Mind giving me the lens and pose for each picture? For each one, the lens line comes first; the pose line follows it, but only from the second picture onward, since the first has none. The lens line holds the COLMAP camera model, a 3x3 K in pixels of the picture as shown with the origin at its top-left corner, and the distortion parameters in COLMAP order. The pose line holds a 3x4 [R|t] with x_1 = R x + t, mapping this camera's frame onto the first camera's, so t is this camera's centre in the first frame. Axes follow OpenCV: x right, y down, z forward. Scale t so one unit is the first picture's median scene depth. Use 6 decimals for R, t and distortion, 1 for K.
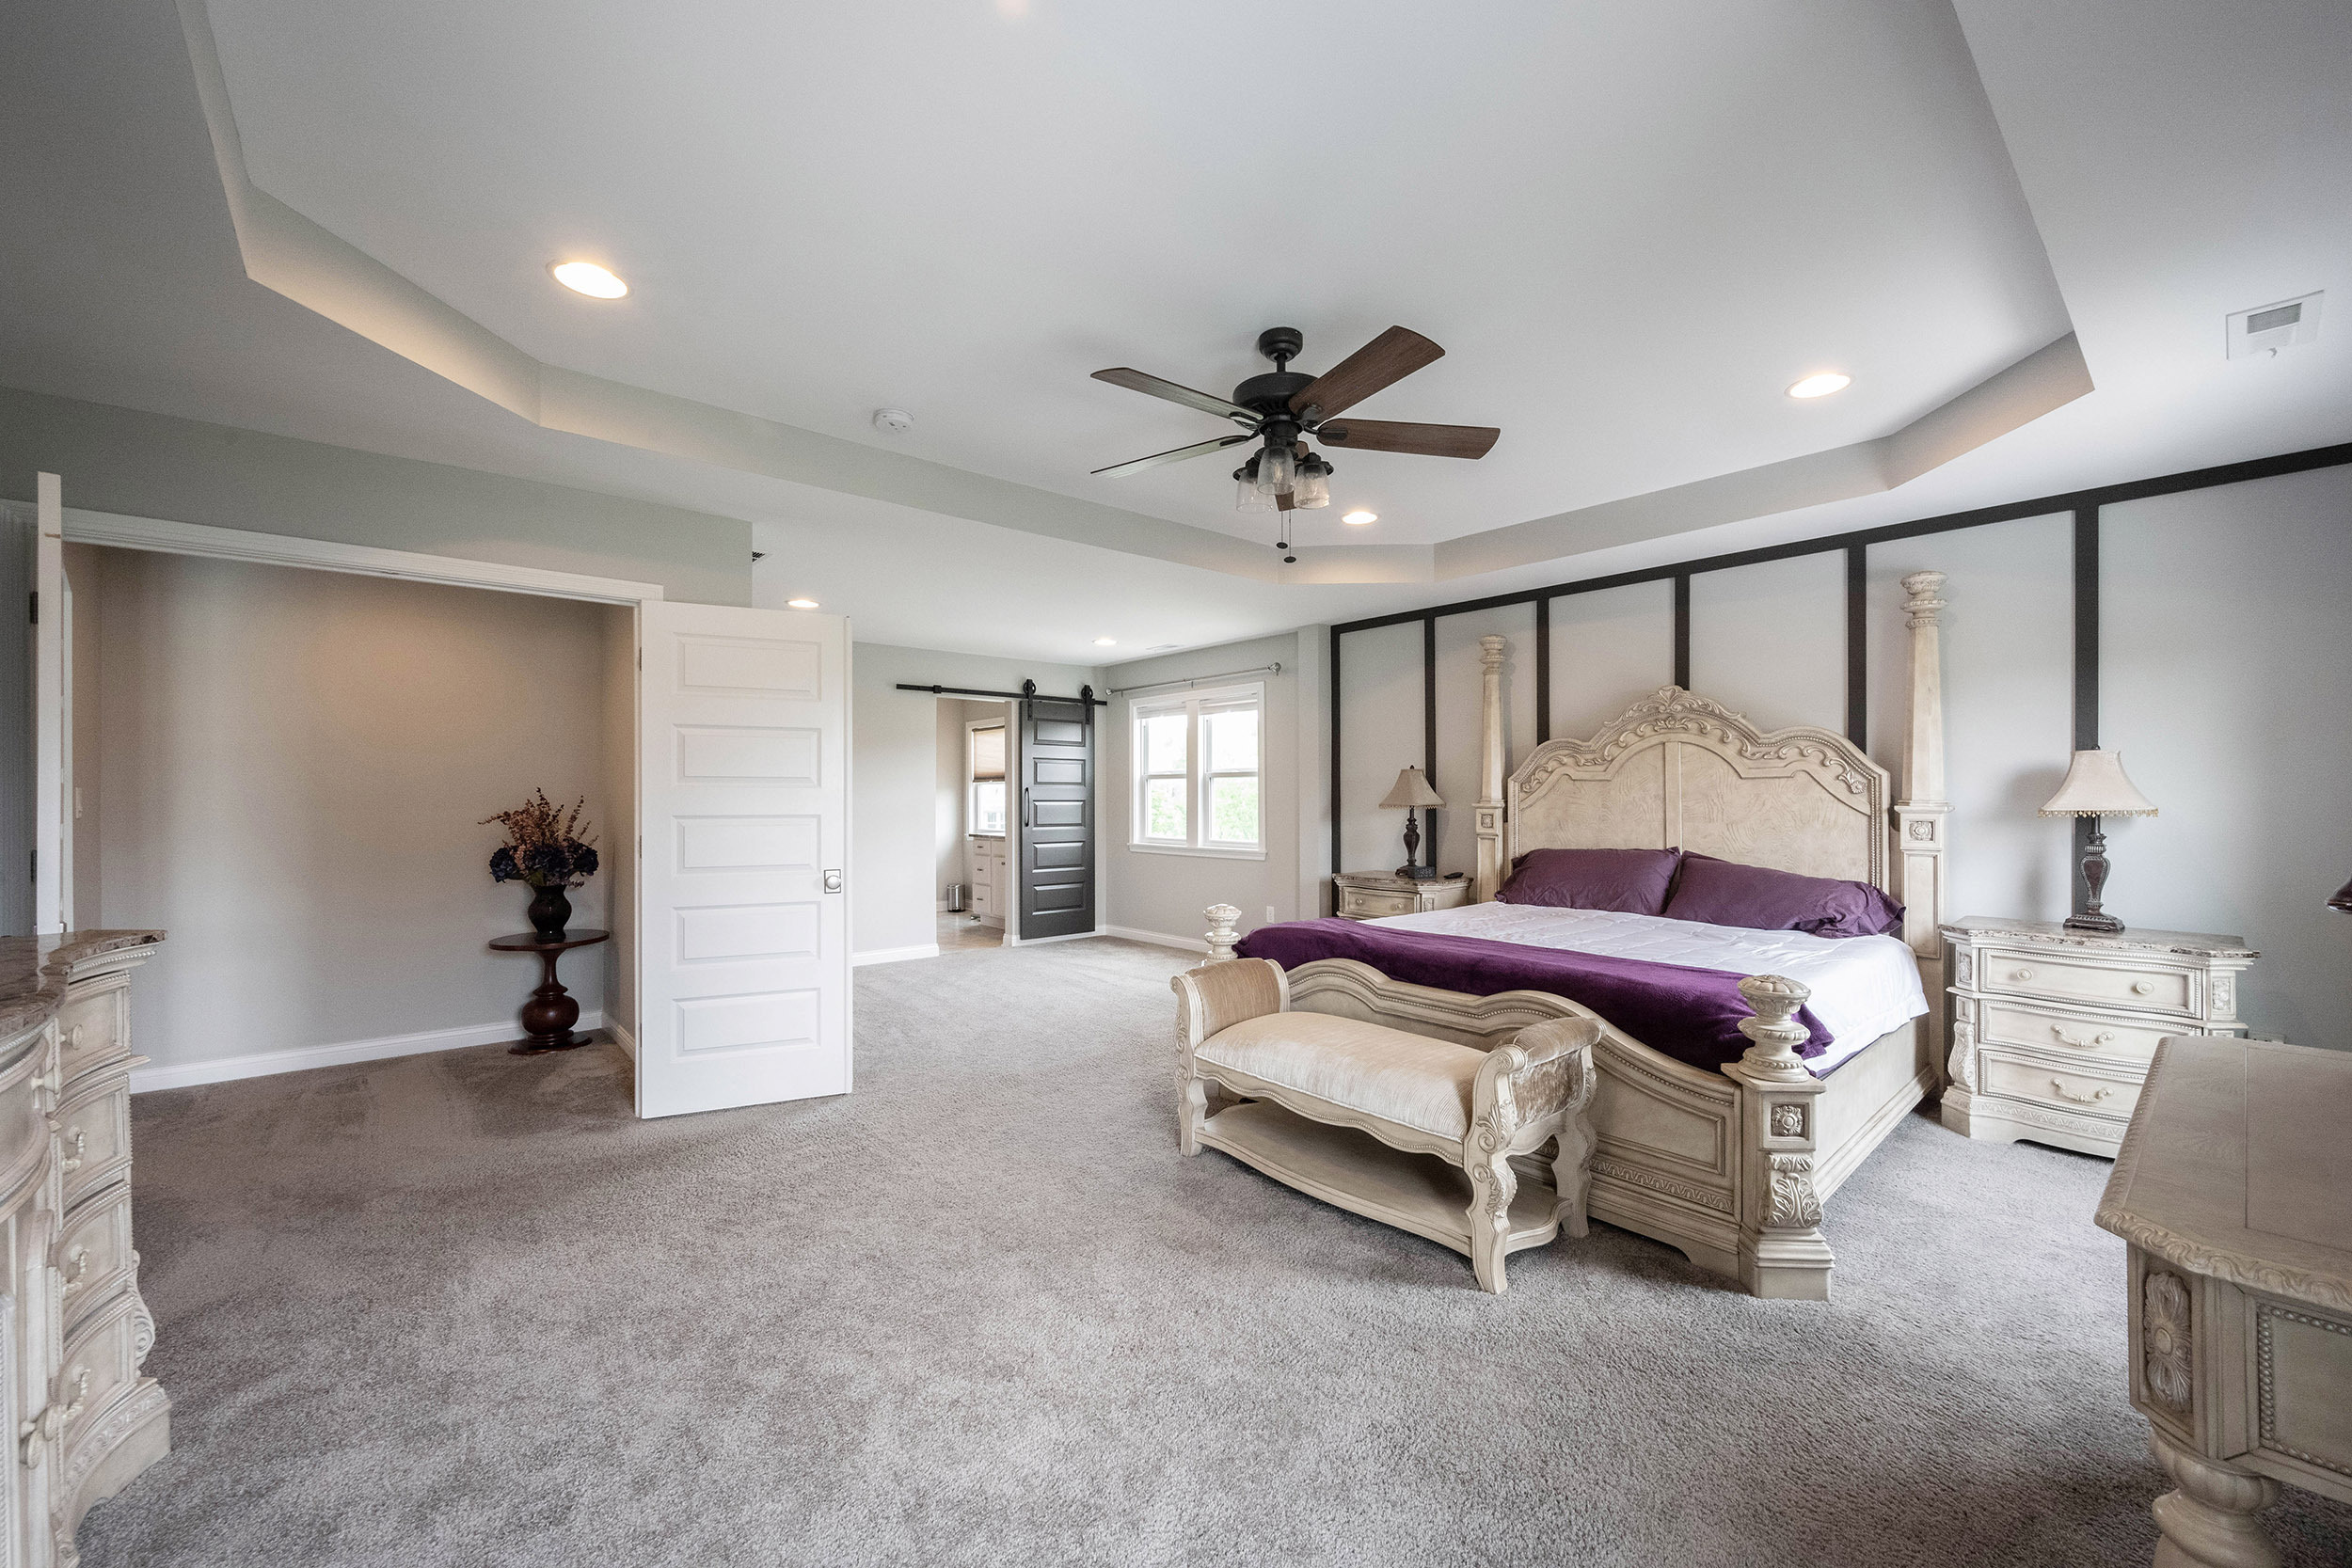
lens RADIAL K [[925.0, 0, 1173.3], [0, 925.0, 783.7], [0, 0, 1]] dist [-0.000119, 0.000183]
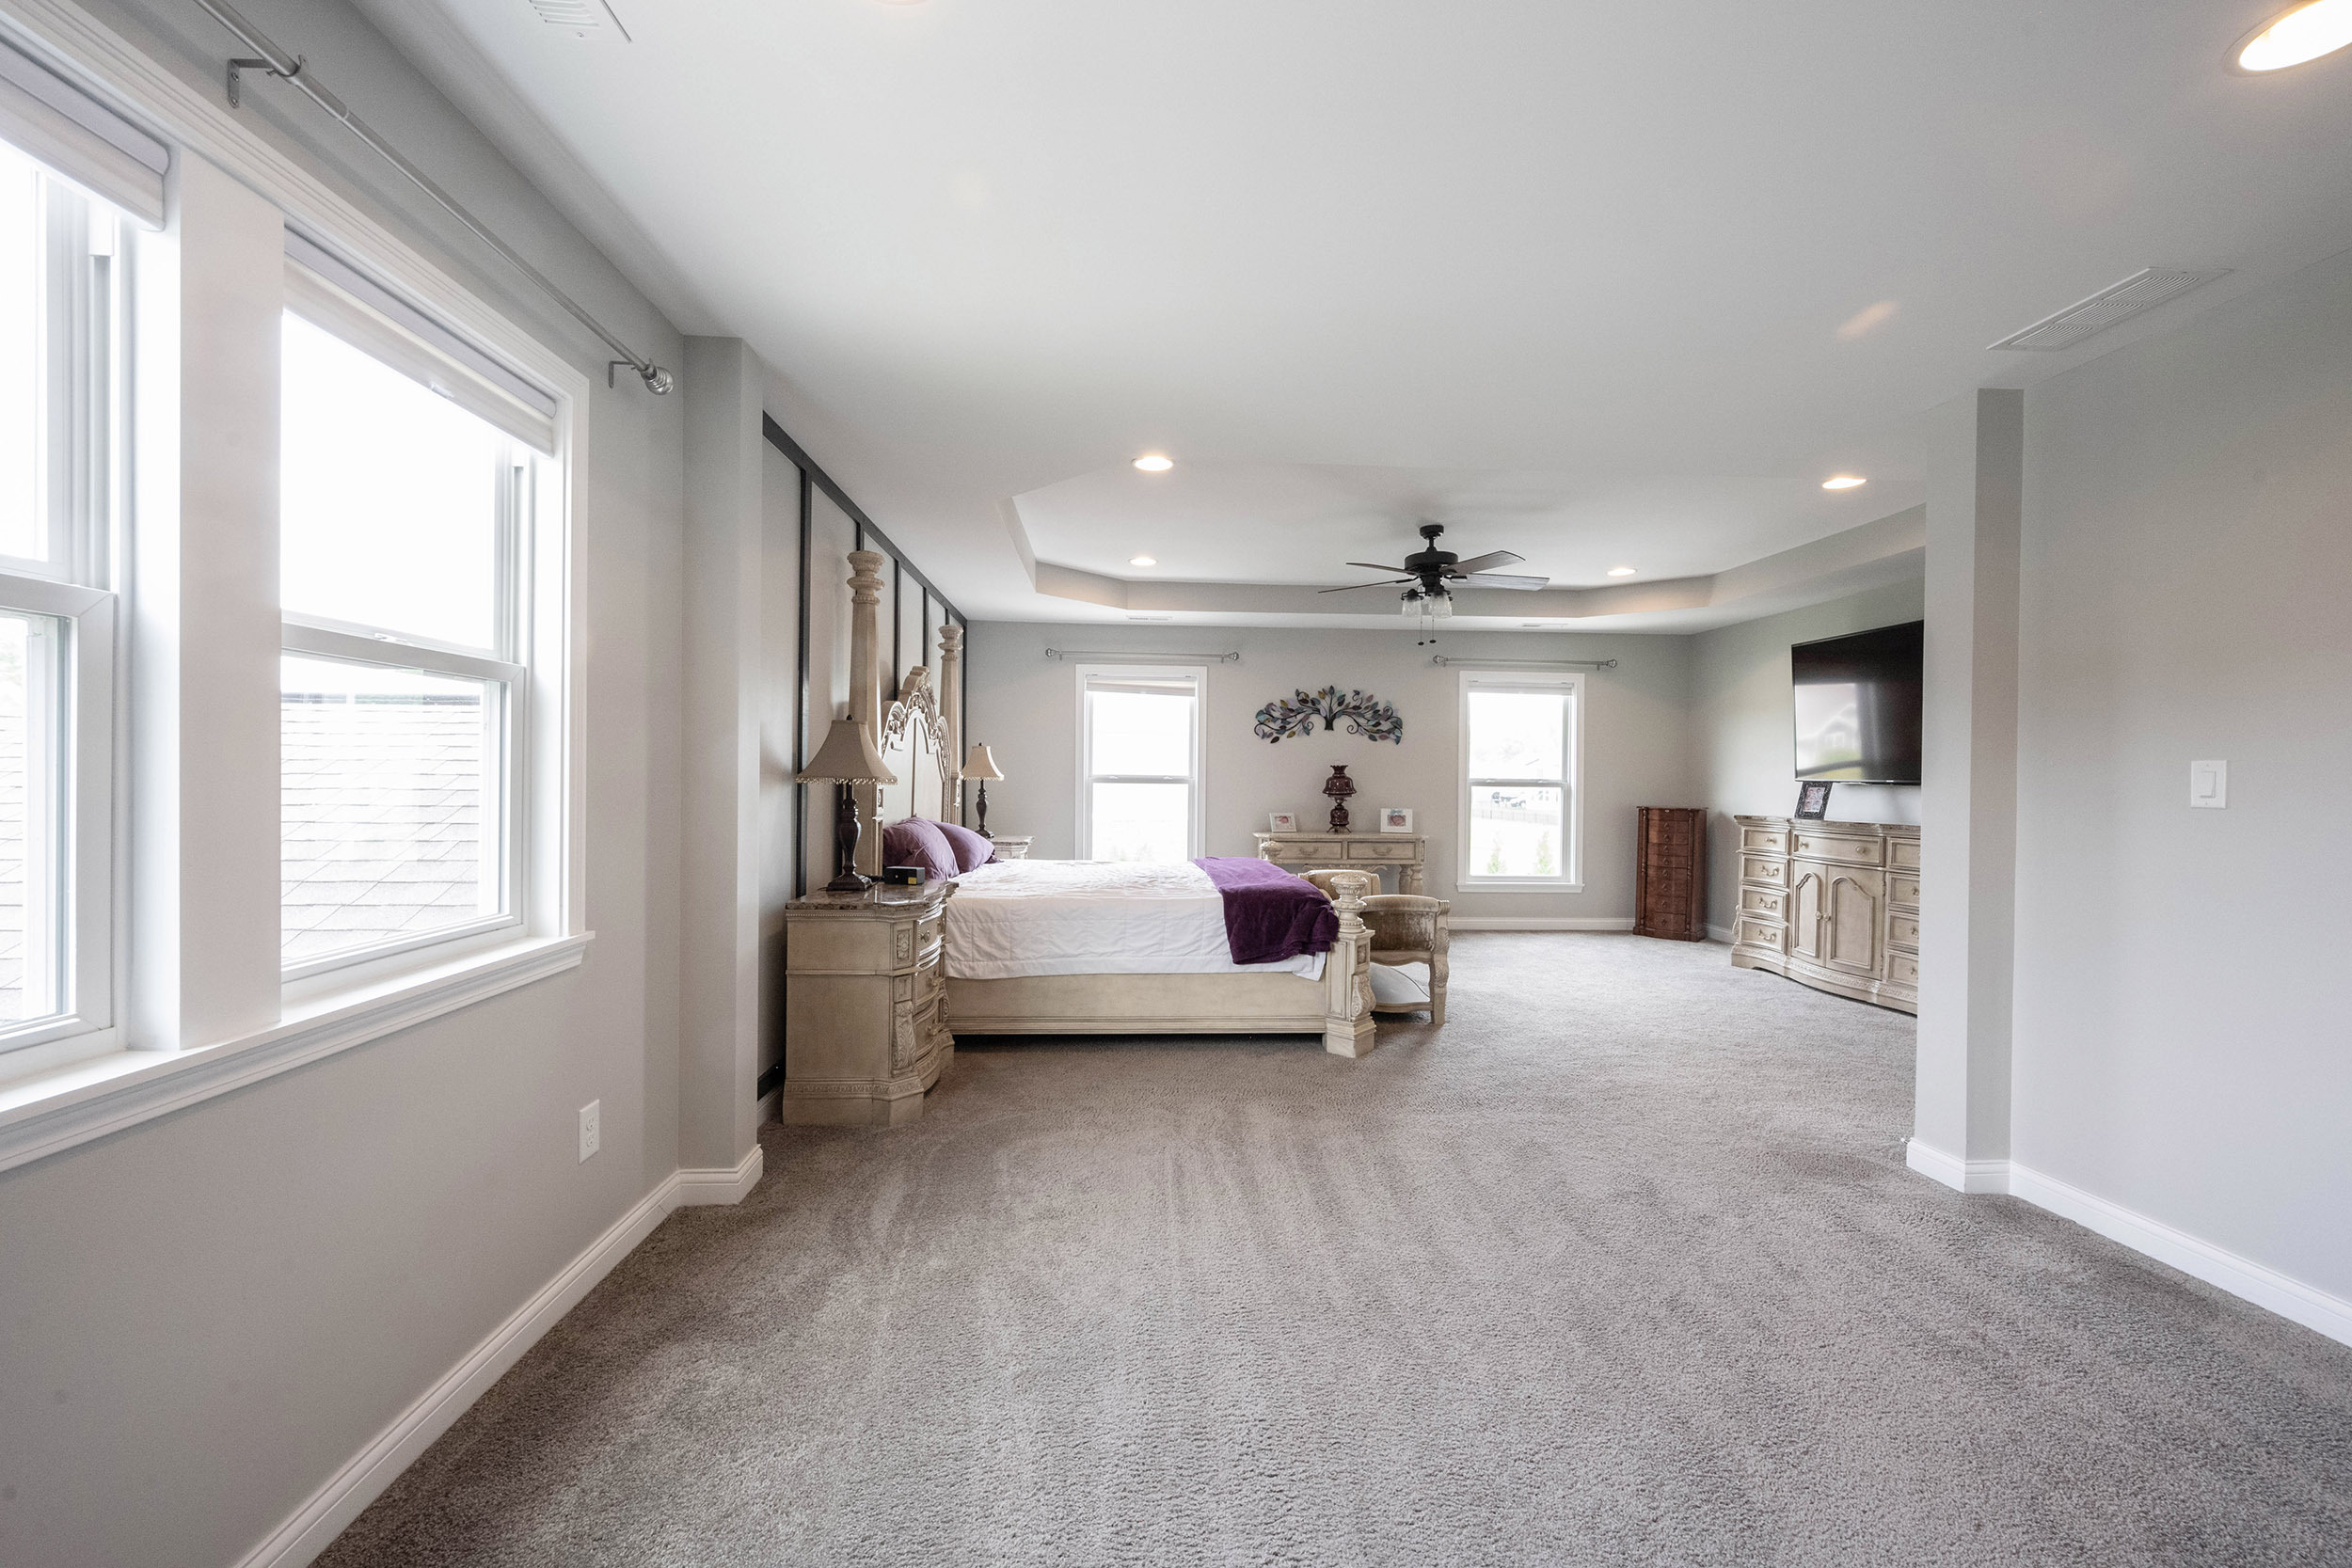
lens RADIAL K [[922.1, 0, 1171.1], [0, 922.1, 790.2], [0, 0, 1]] dist [0.000044, -0.000349]
pose [[-0.799362, -0.015316, 0.600654, -0.260489], [-0.013692, 0.999880, 0.007273, 0.021144], [-0.600693, -0.002411, -0.799476, 1.226229]]
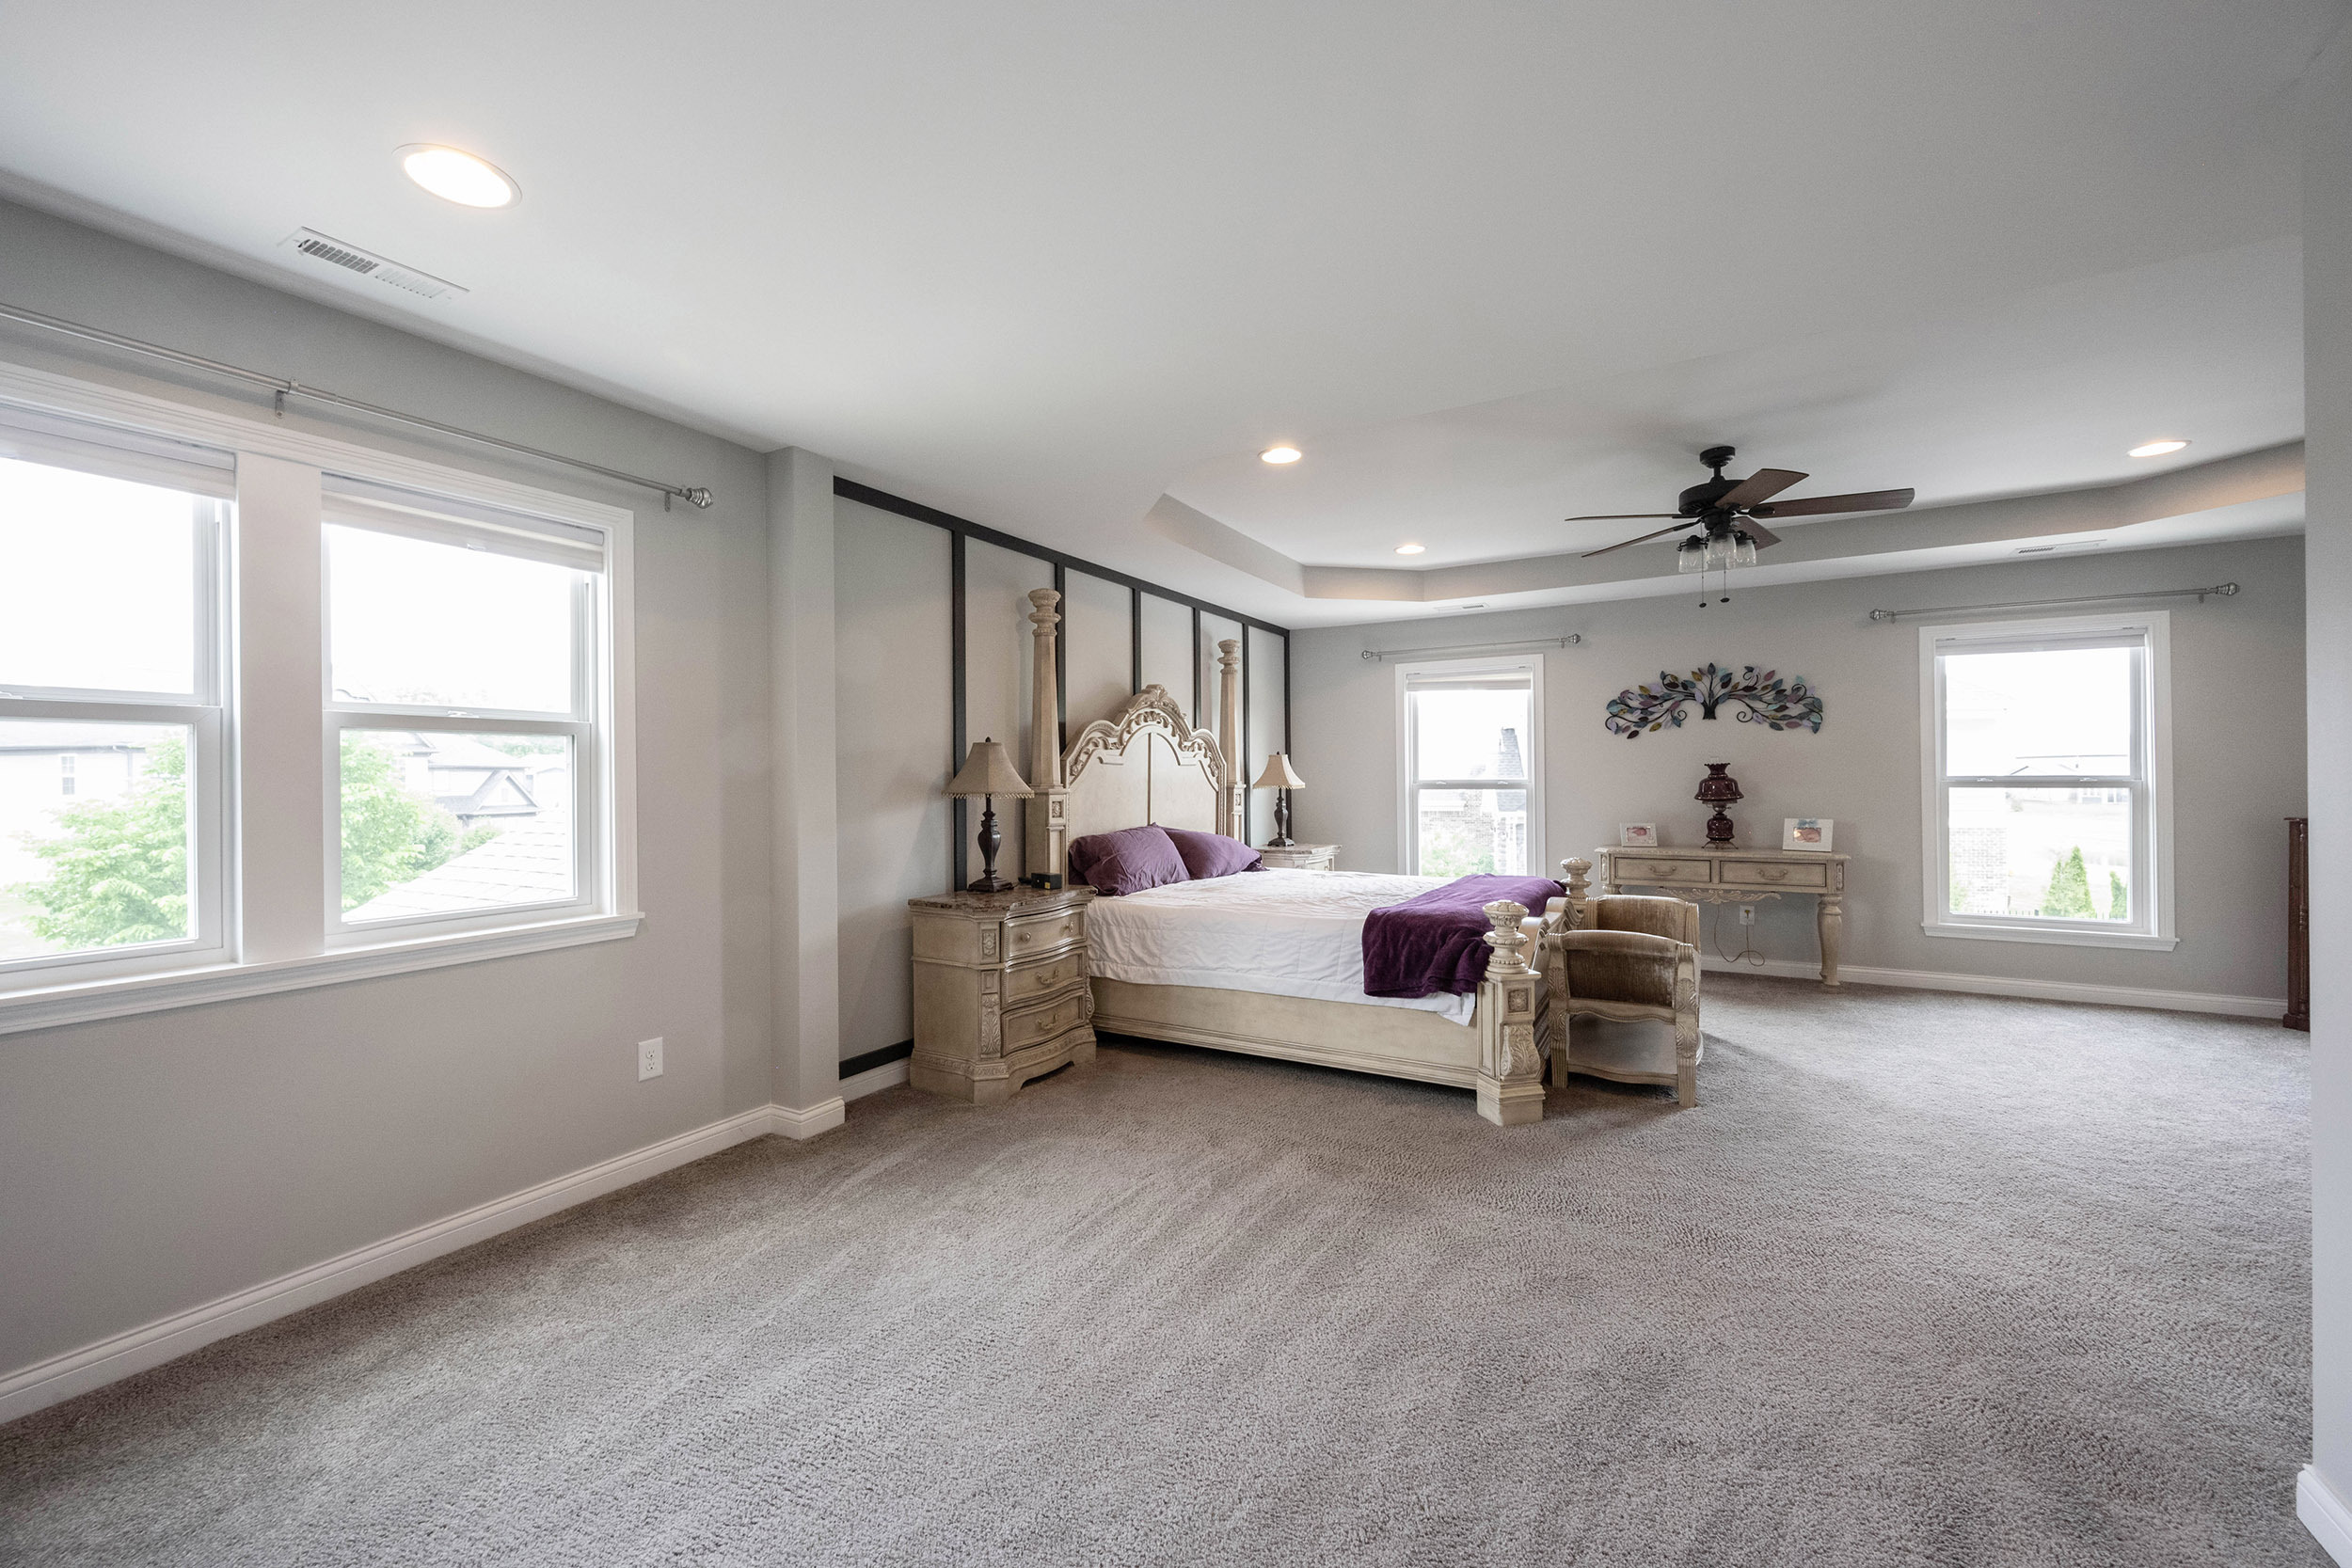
lens RADIAL K [[925.0, 0, 1173.3], [0, 925.0, 783.7], [0, 0, 1]] dist [-0.000119, 0.000183]
pose [[-0.338542, -0.000166, 0.940951, -0.413838], [0.001718, 0.999998, 0.000794, 0.013925], [-0.940950, 0.001885, -0.338541, 0.991083]]
